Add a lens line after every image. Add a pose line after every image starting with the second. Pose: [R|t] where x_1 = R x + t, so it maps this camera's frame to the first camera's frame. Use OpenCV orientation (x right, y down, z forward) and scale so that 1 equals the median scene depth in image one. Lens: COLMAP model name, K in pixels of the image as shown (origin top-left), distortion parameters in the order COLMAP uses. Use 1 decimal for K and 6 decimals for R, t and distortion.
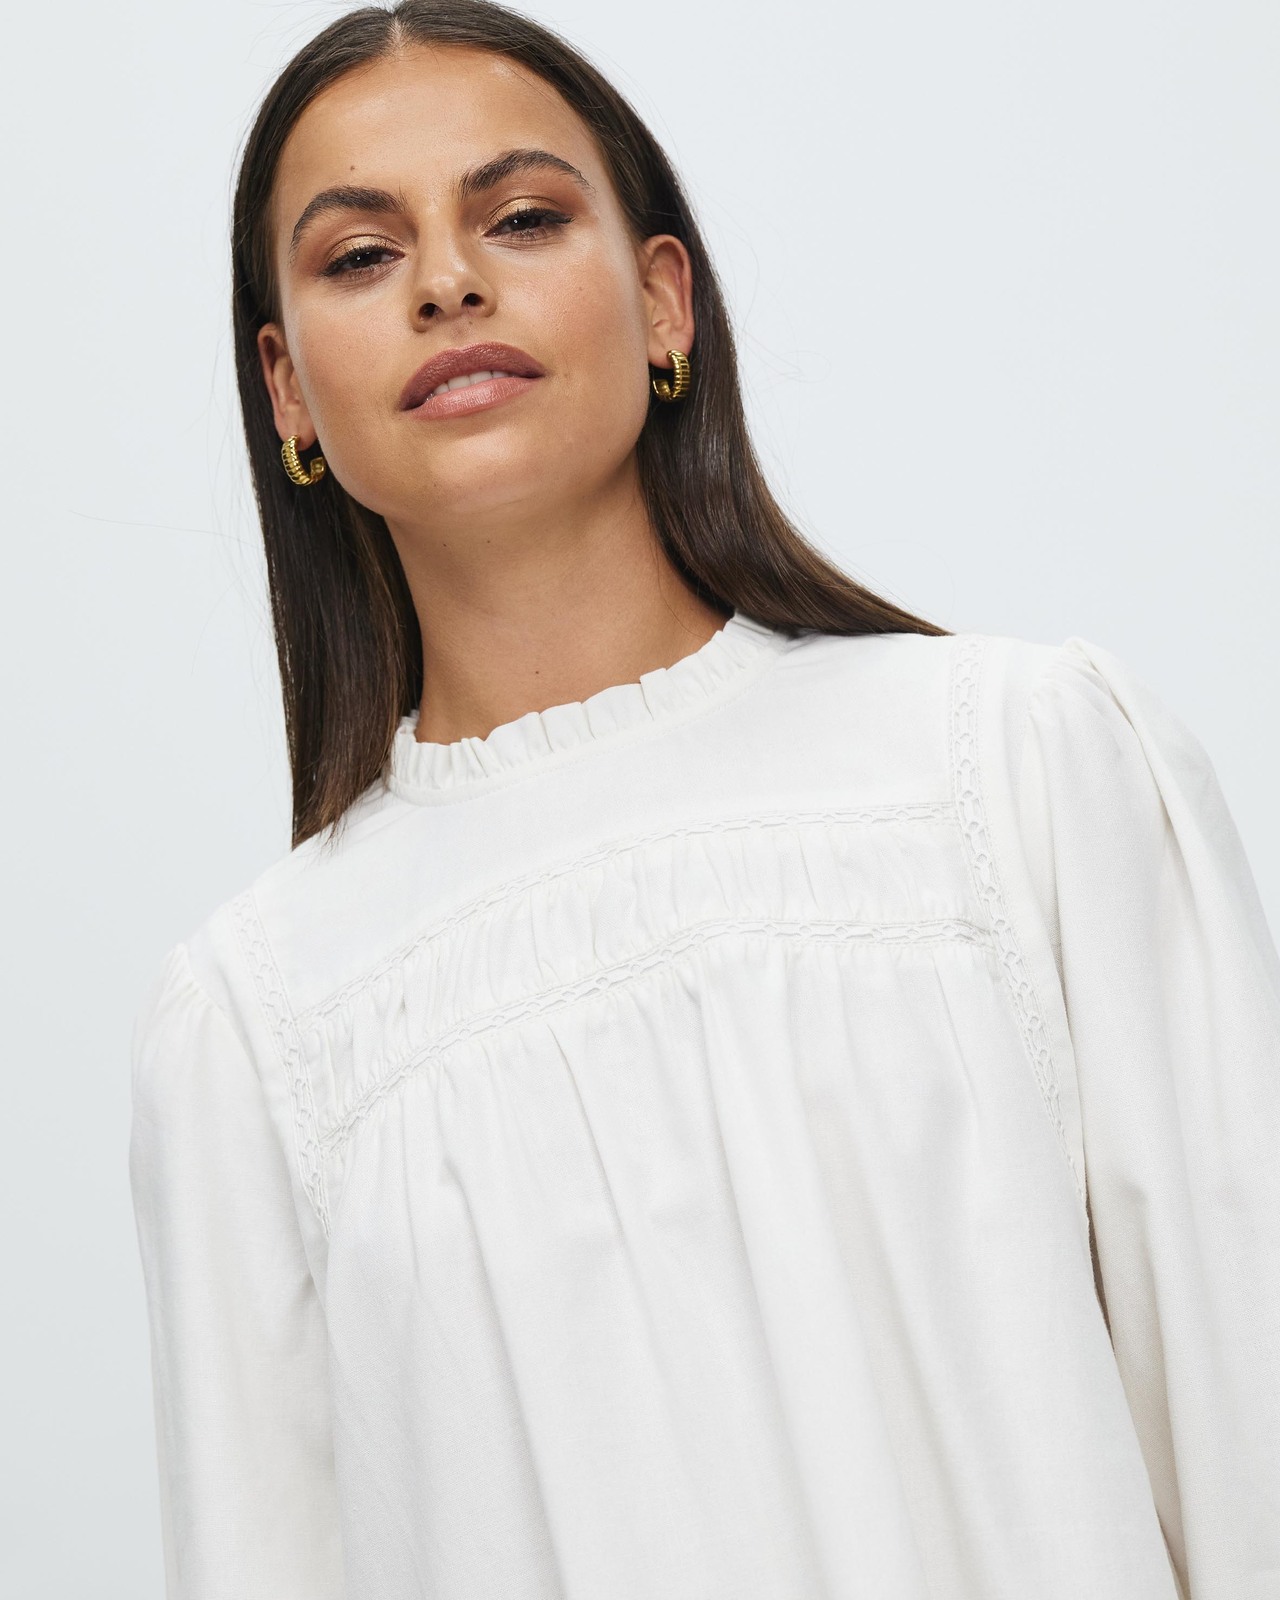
lens RADIAL K [[4544.4, 0, 591.6], [0, 4544.4, 800.6], [0, 0, 1]] dist [1.211091, -0.084150]
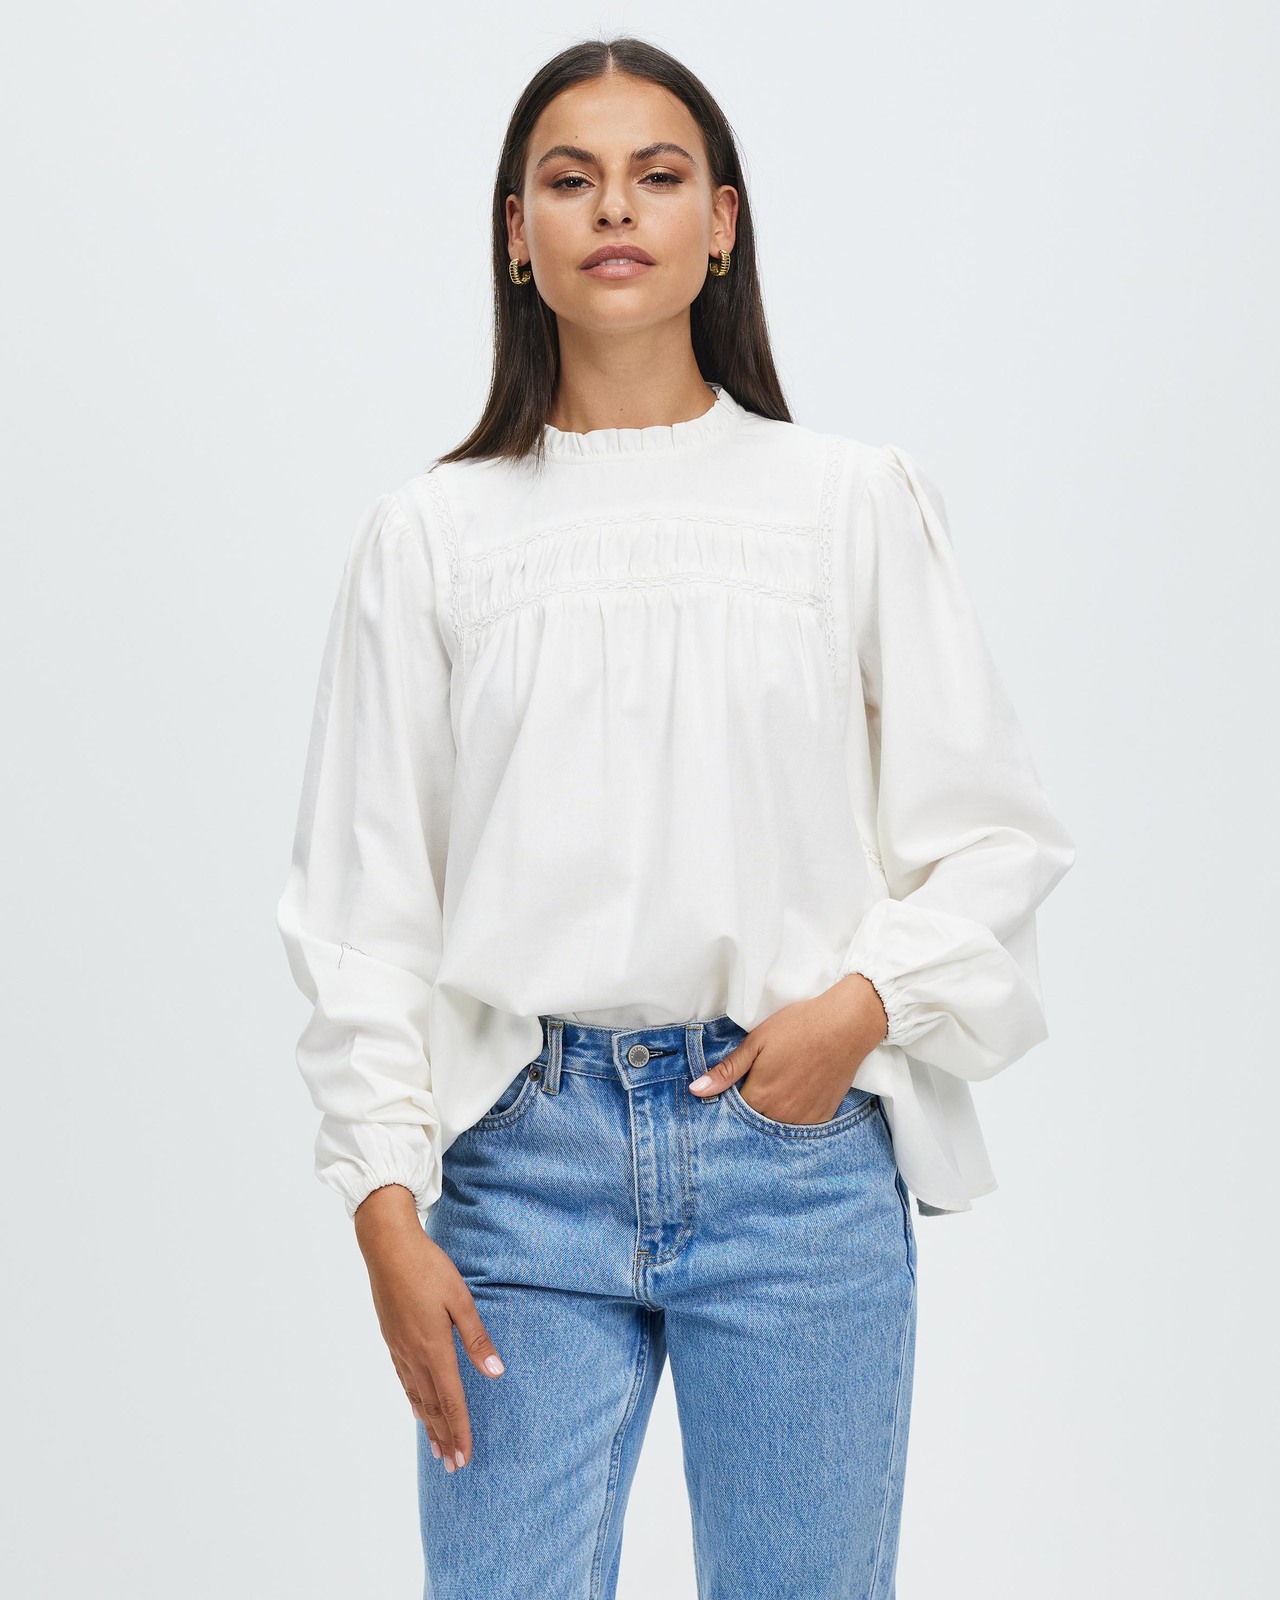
lens RADIAL K [[4021.9, 0, 640.0], [0, 4021.9, 800.0], [0, 0, 1]] dist [-0.015406, -0.174996]
pose [[0.982743, 0.179135, 0.046113, -0.053101], [-0.183813, 0.973638, 0.135060, -0.097863], [-0.020704, -0.141206, 0.989764, -0.686728]]
